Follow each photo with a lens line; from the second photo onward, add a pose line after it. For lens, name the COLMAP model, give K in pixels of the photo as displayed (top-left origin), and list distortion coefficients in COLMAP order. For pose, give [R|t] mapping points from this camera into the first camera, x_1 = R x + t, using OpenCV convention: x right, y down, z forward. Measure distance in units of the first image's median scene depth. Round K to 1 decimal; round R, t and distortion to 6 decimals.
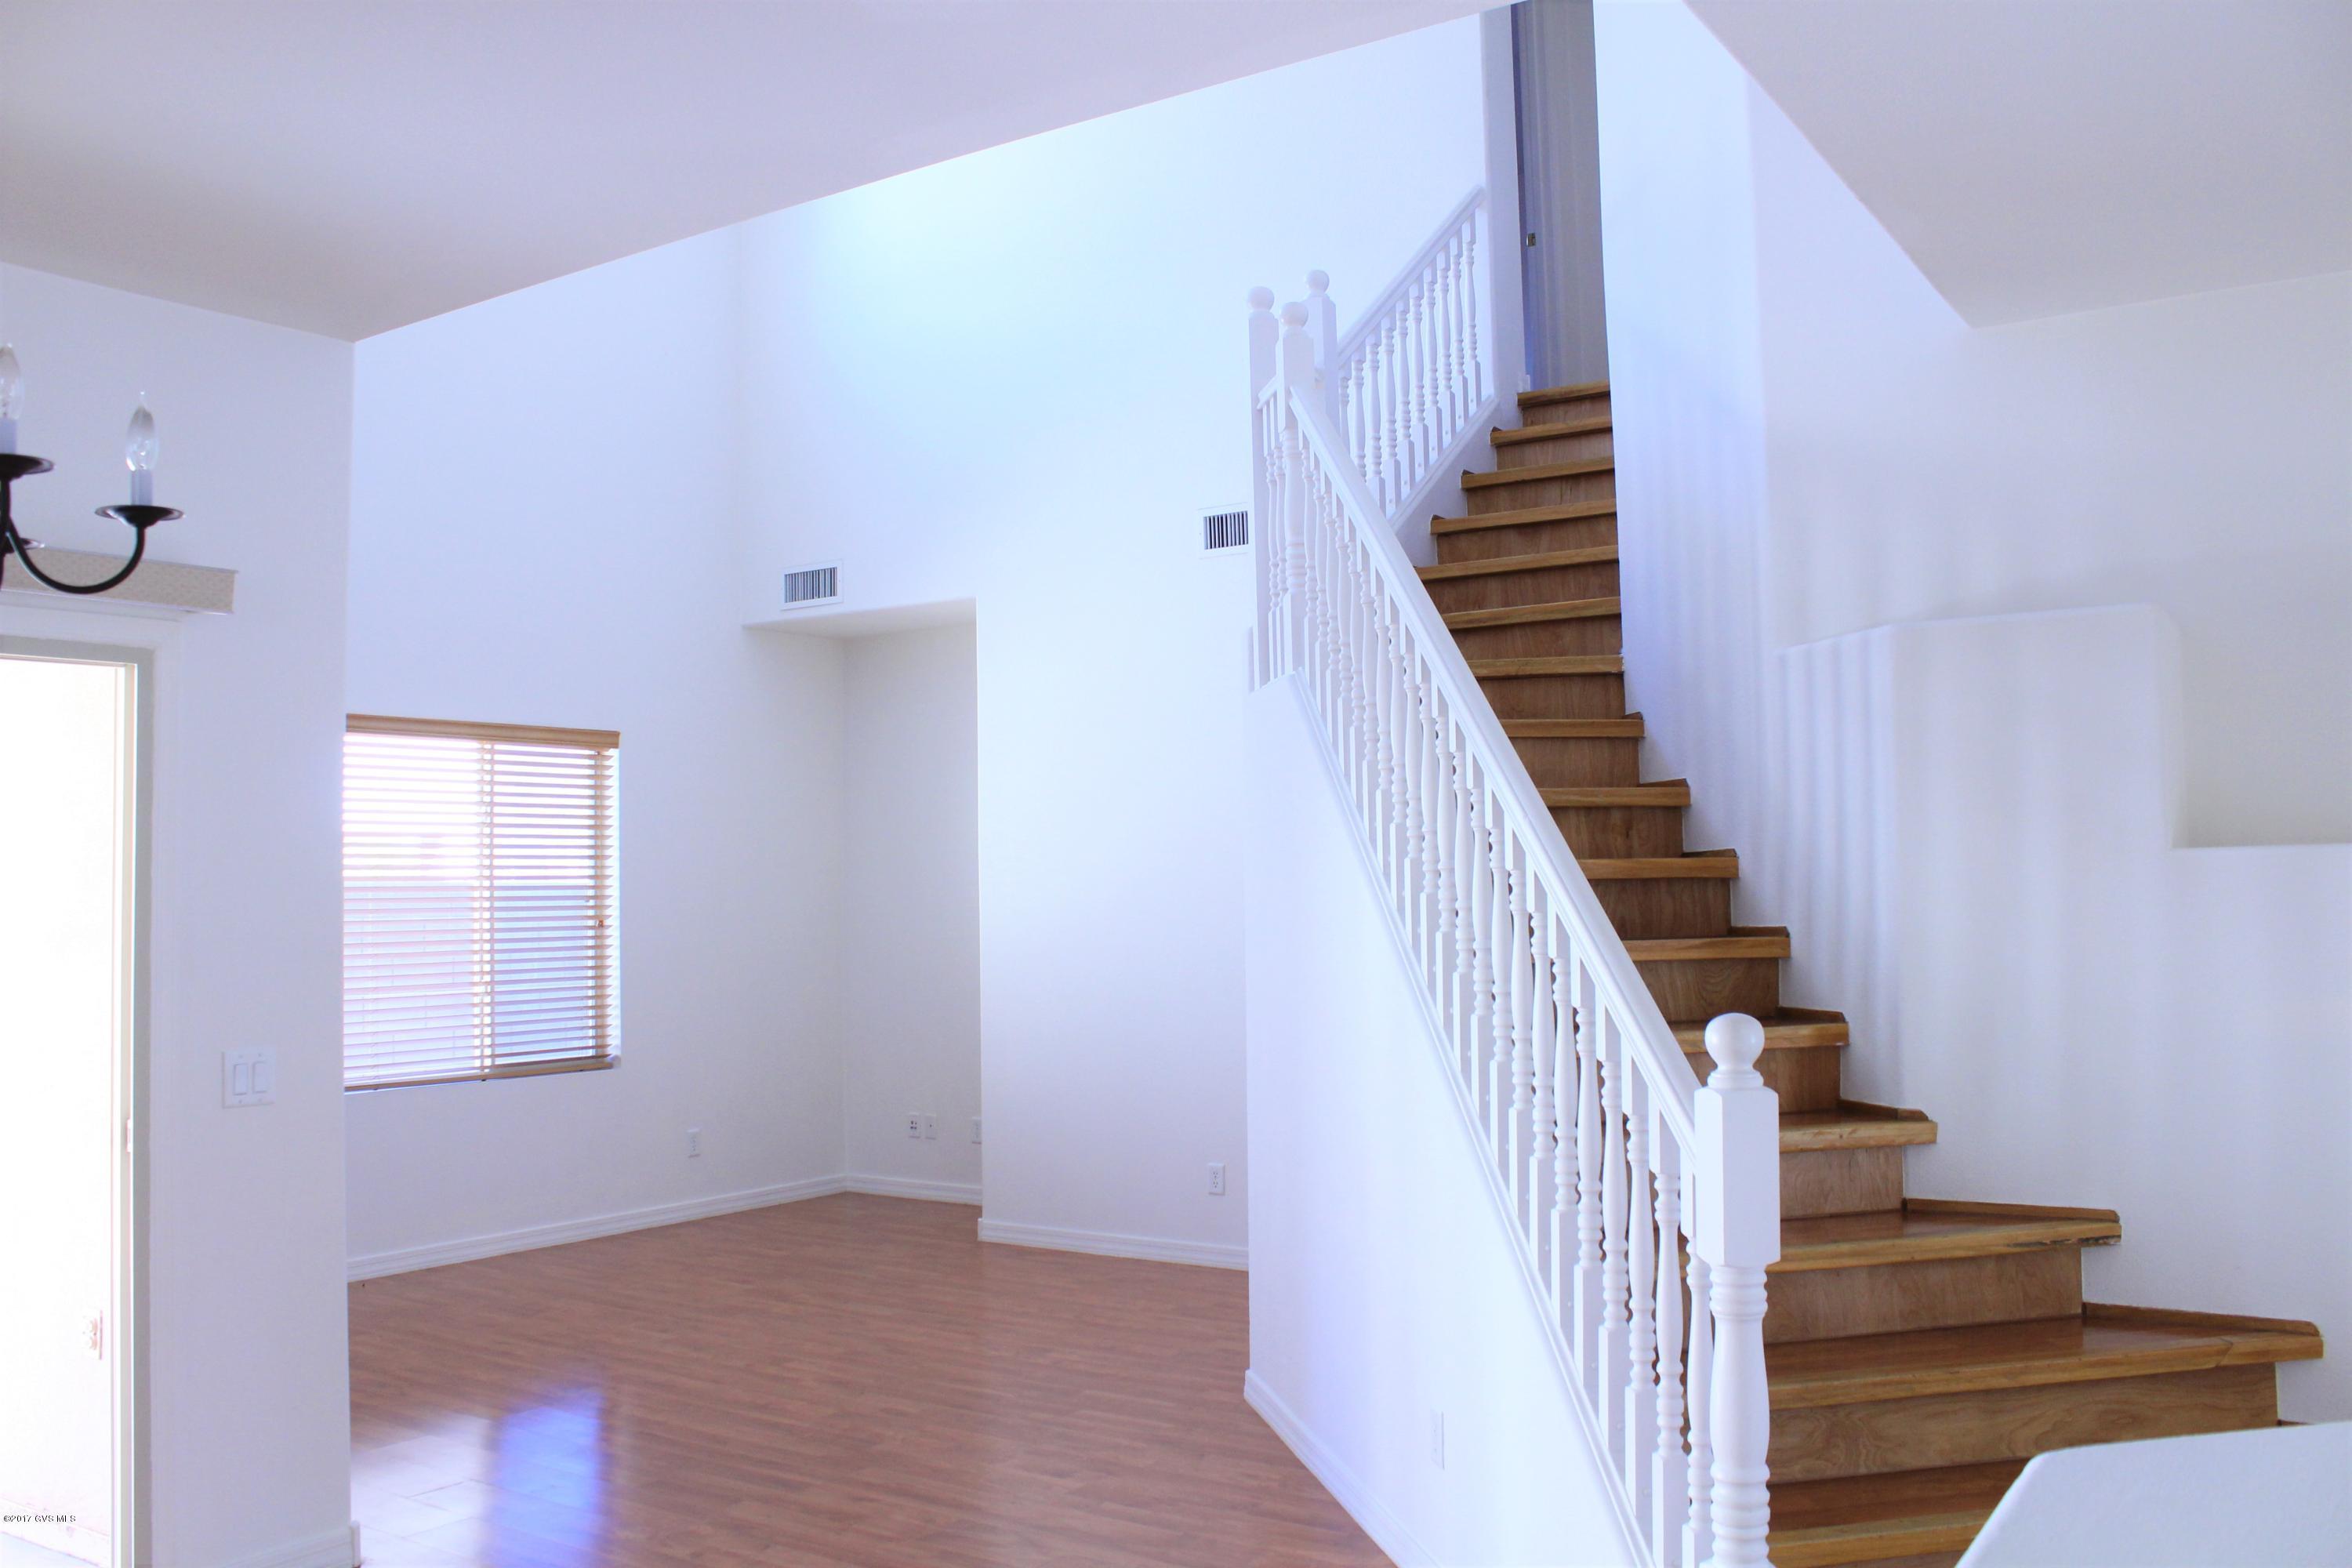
lens RADIAL K [[1945.6, 0, 1176.0], [0, 1945.6, 784.0], [0, 0, 1]] dist [-0.131598, -0.000095]
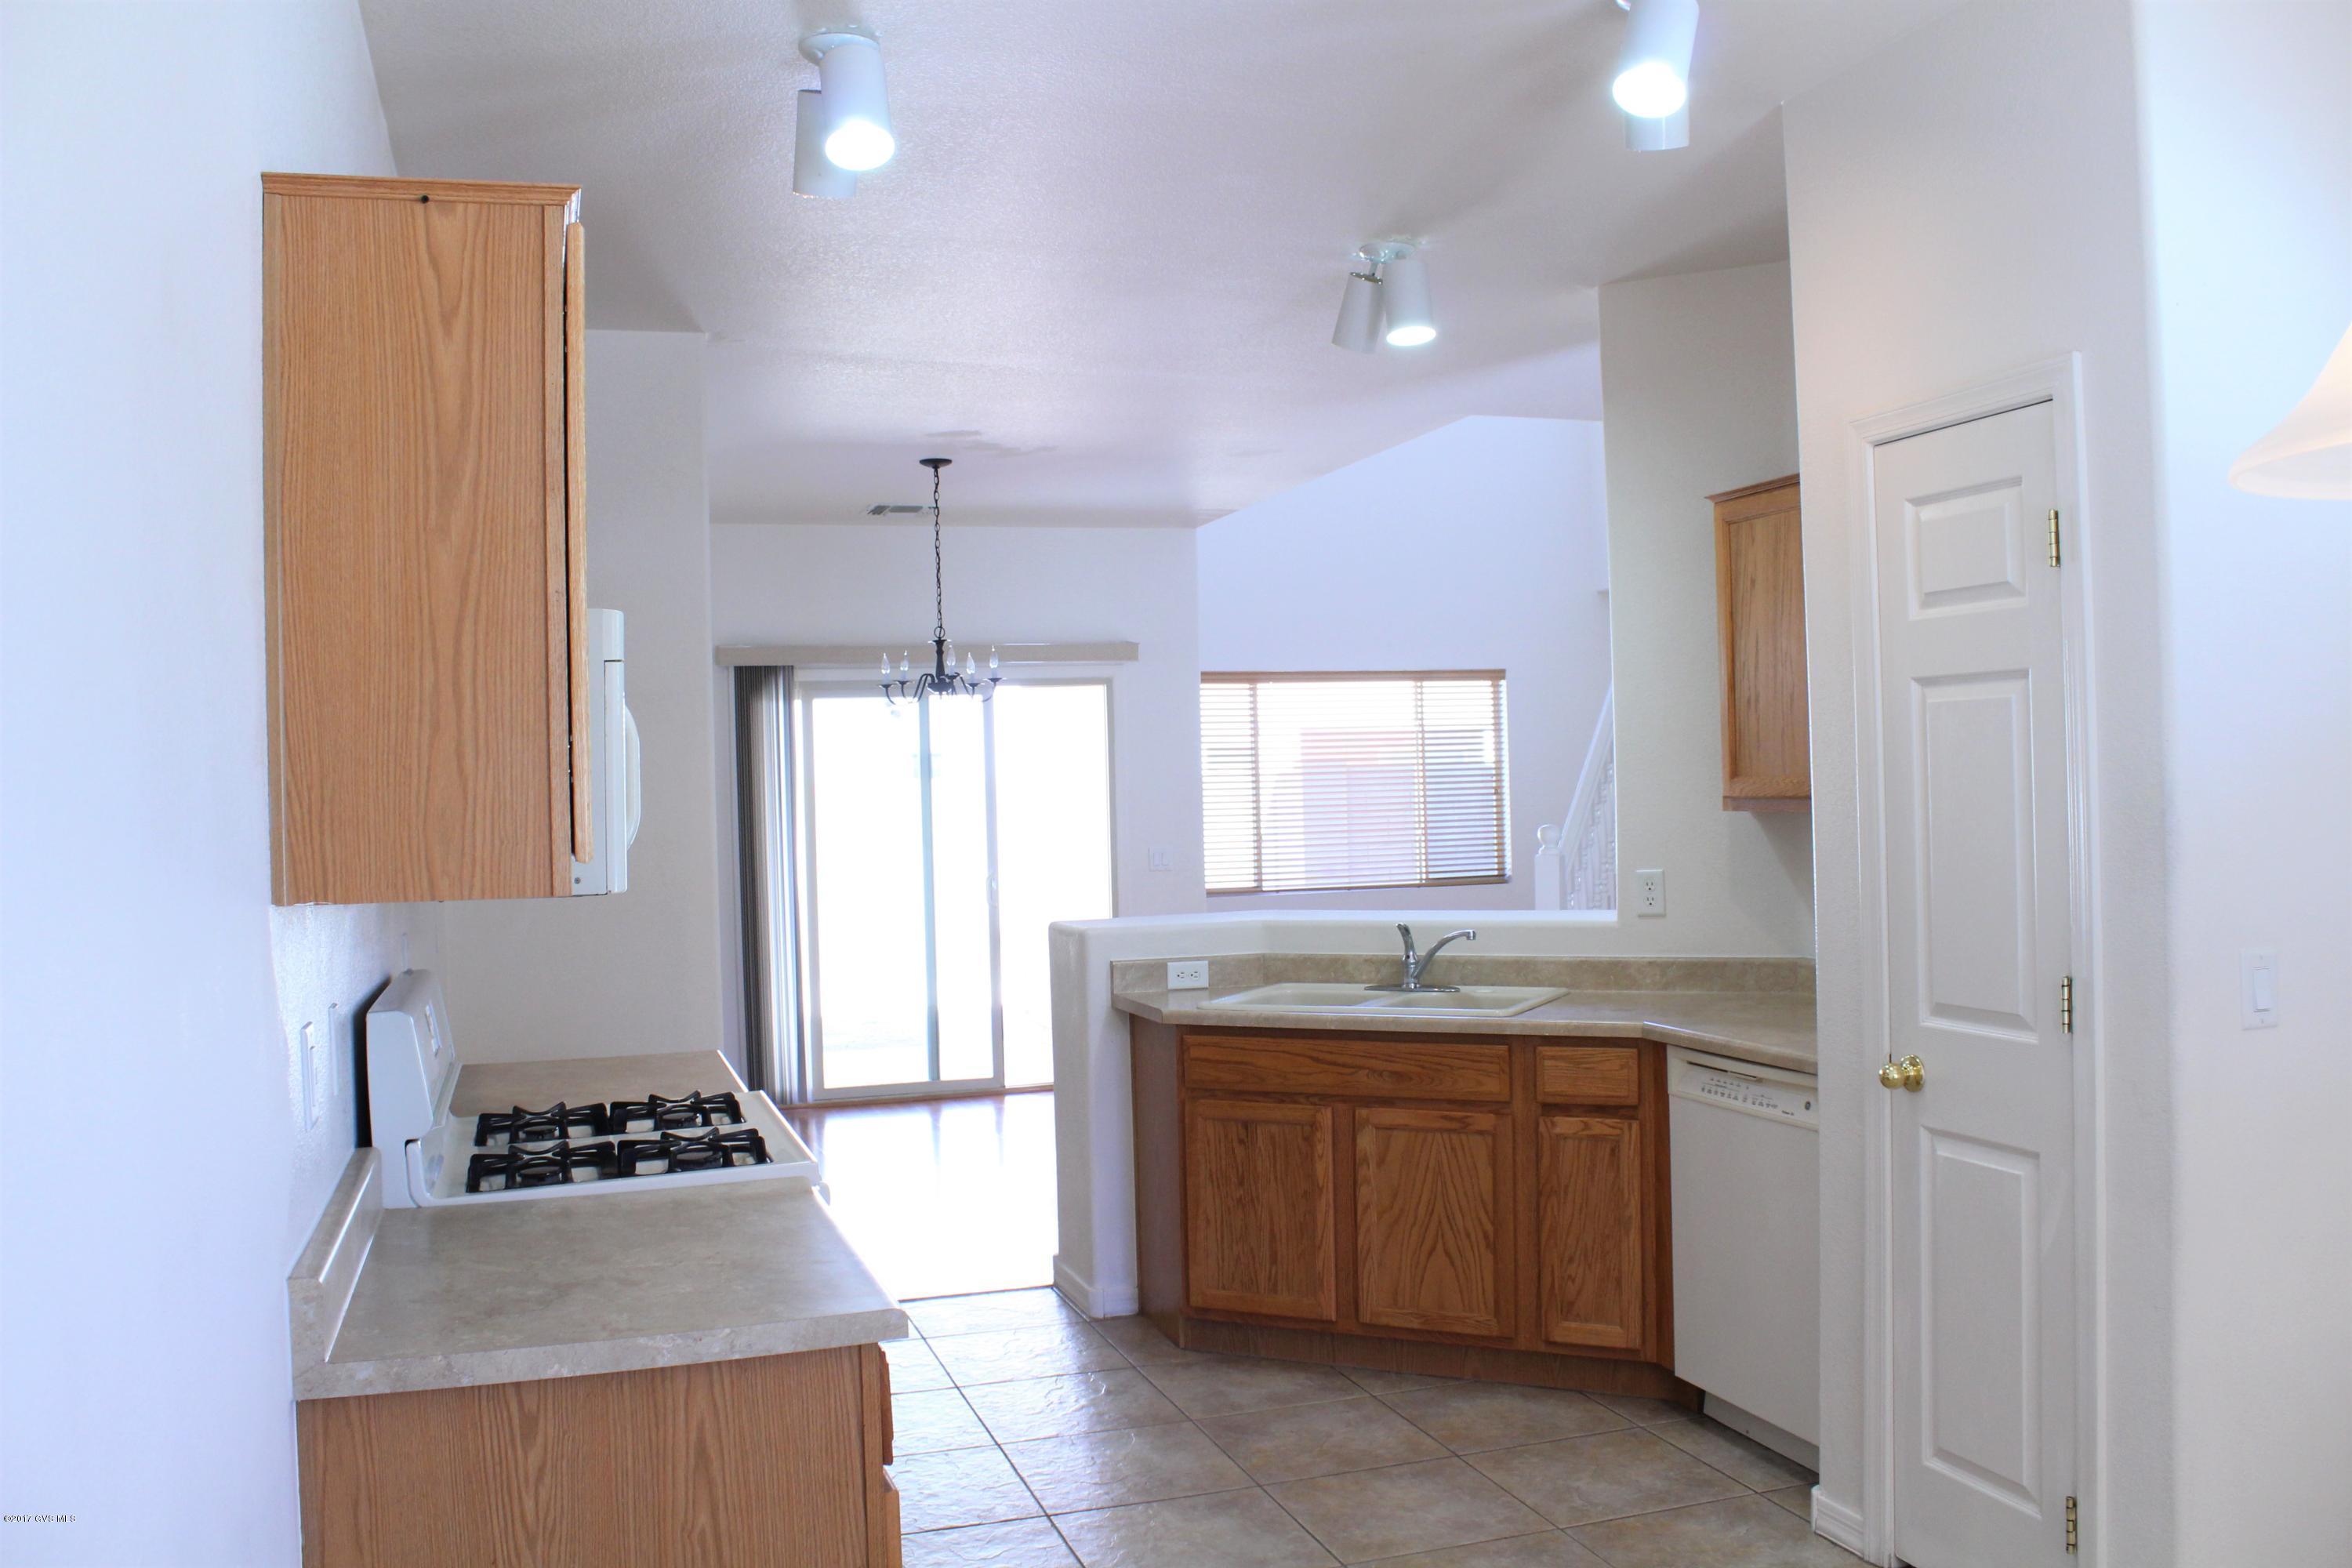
lens RADIAL K [[1945.6, 0, 1176.0], [0, 1945.6, 784.0], [0, 0, 1]] dist [-0.131598, -0.000095]
pose [[0.781842, -0.006610, -0.623441, 0.514839], [0.048793, 0.997526, 0.050614, -0.028641], [0.621564, -0.069992, 0.780230, -0.432831]]
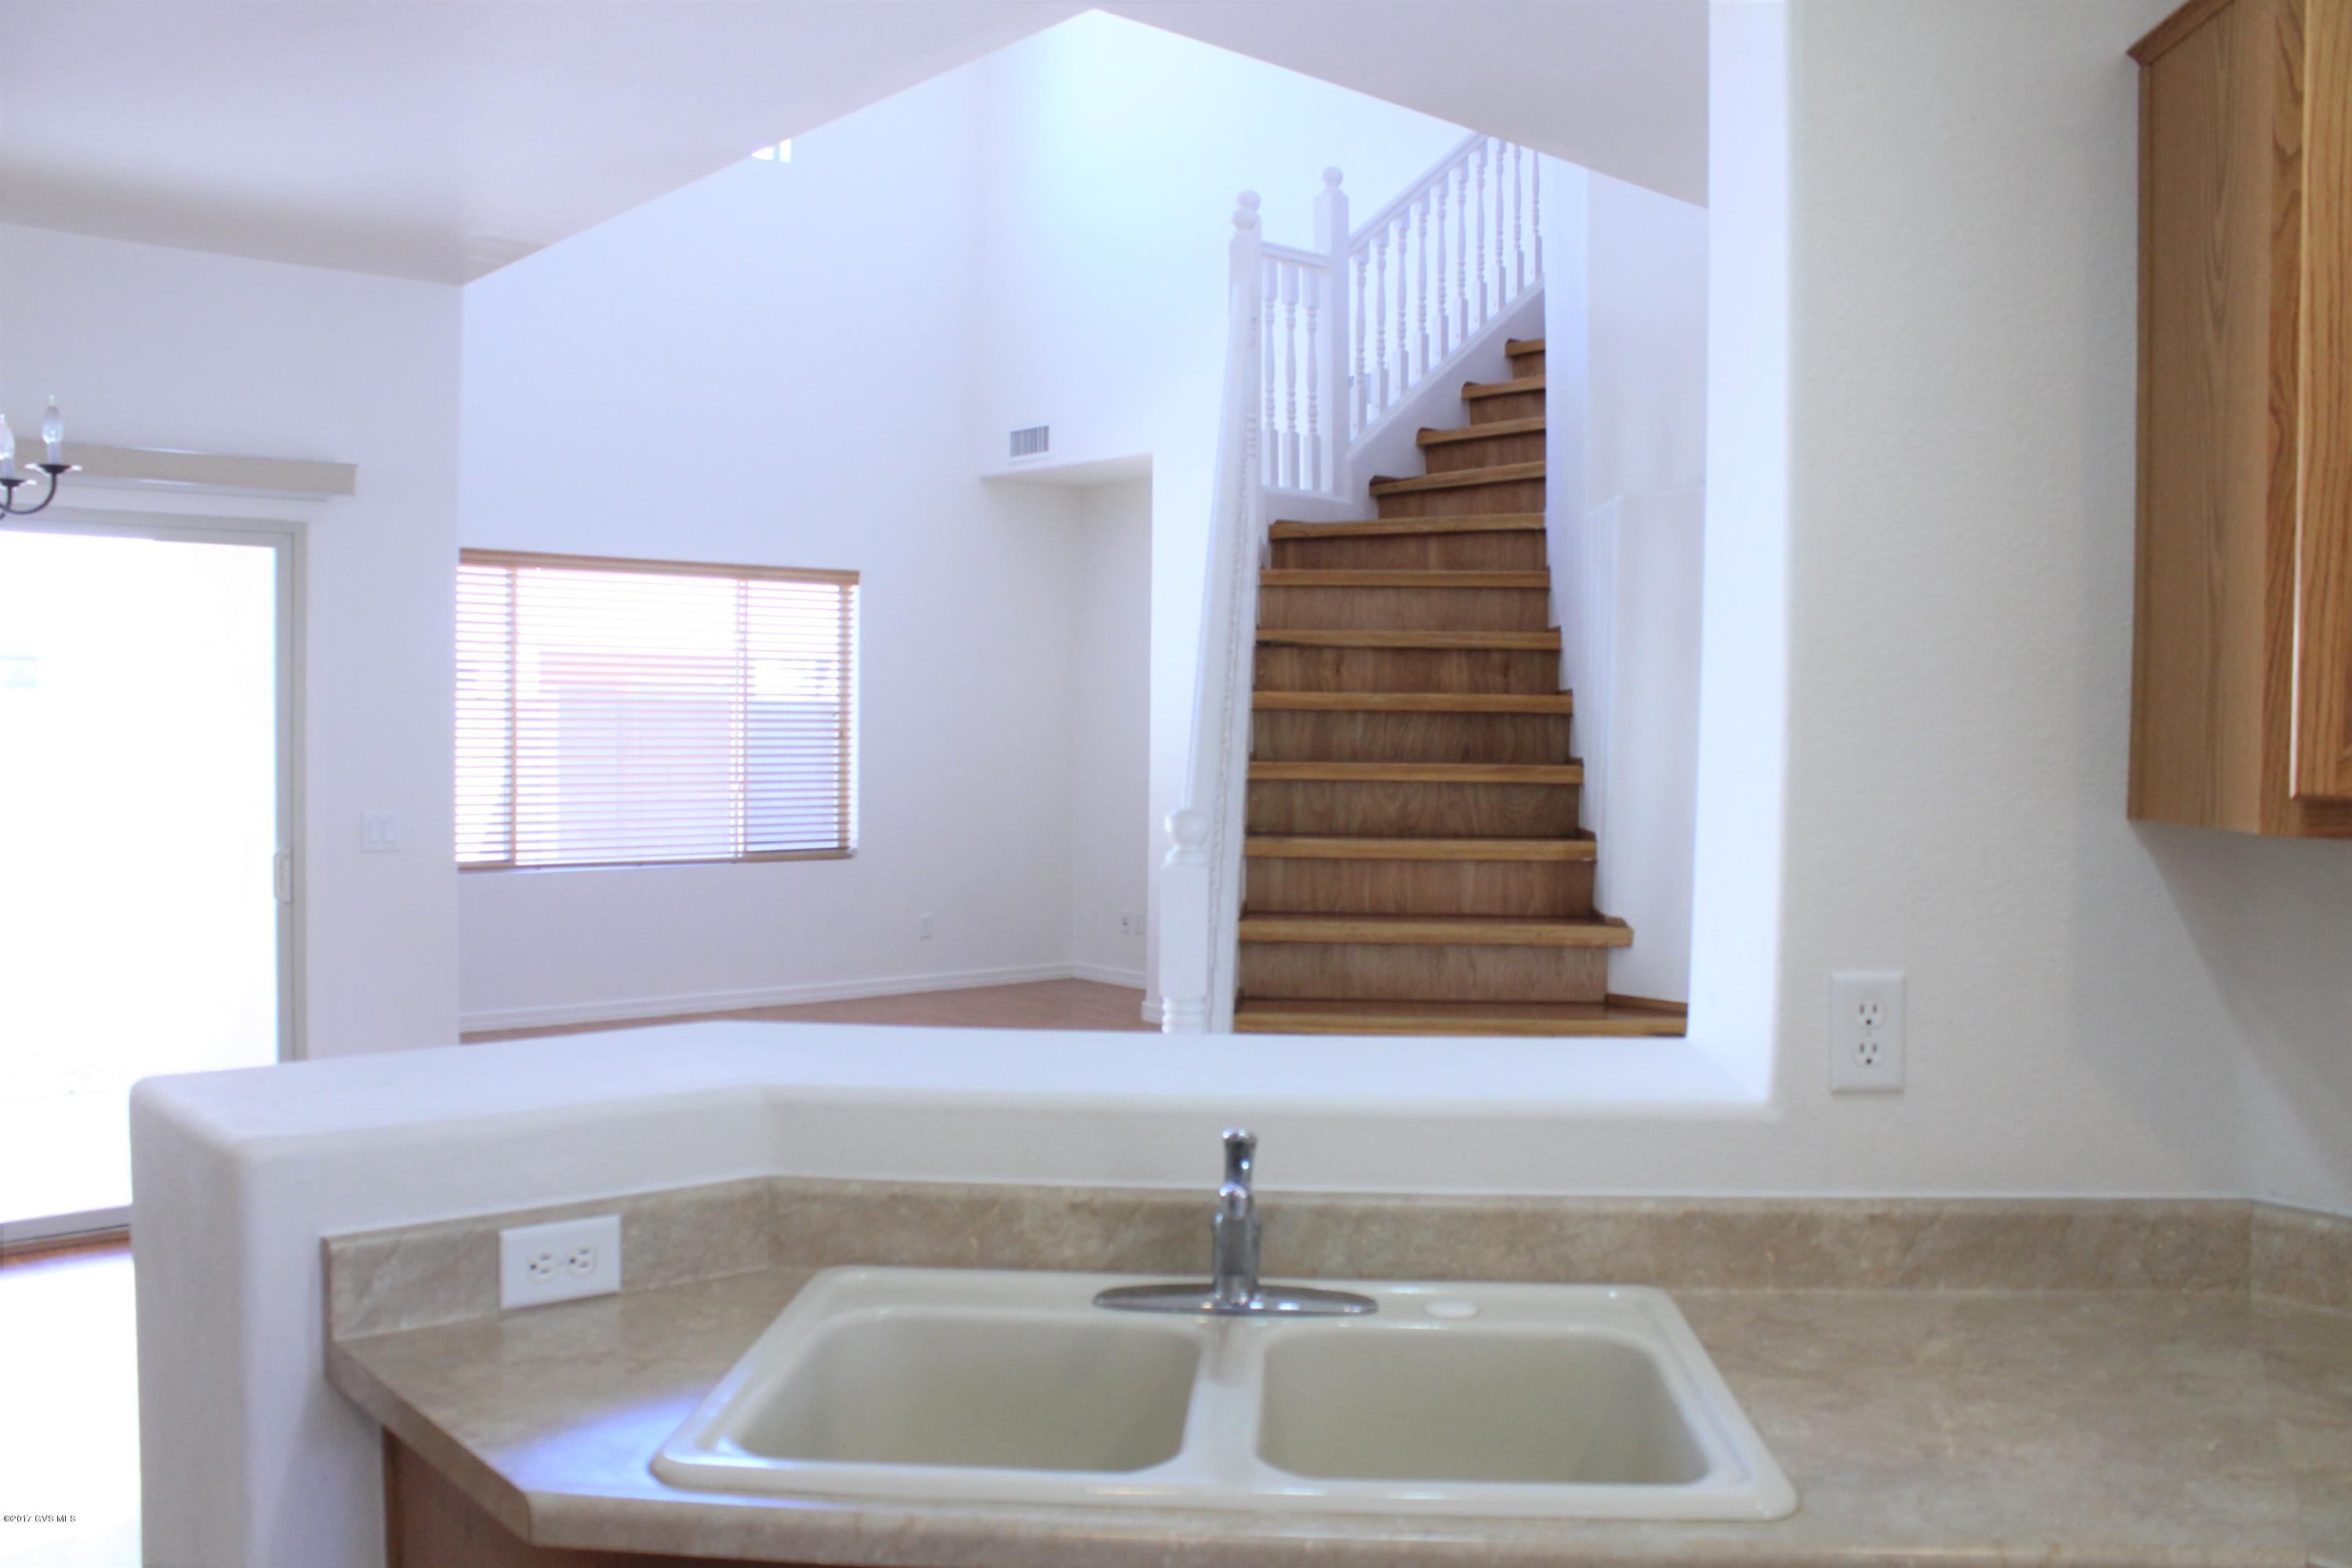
lens RADIAL K [[1989.3, 0, 1176.0], [0, 1989.3, 784.0], [0, 0, 1]] dist [-0.172755, 0.167989]
pose [[0.962593, 0.034613, -0.268732, 0.233962], [-0.011495, 0.996131, 0.087130, -0.005506], [0.270708, -0.080781, 0.959266, -0.112558]]
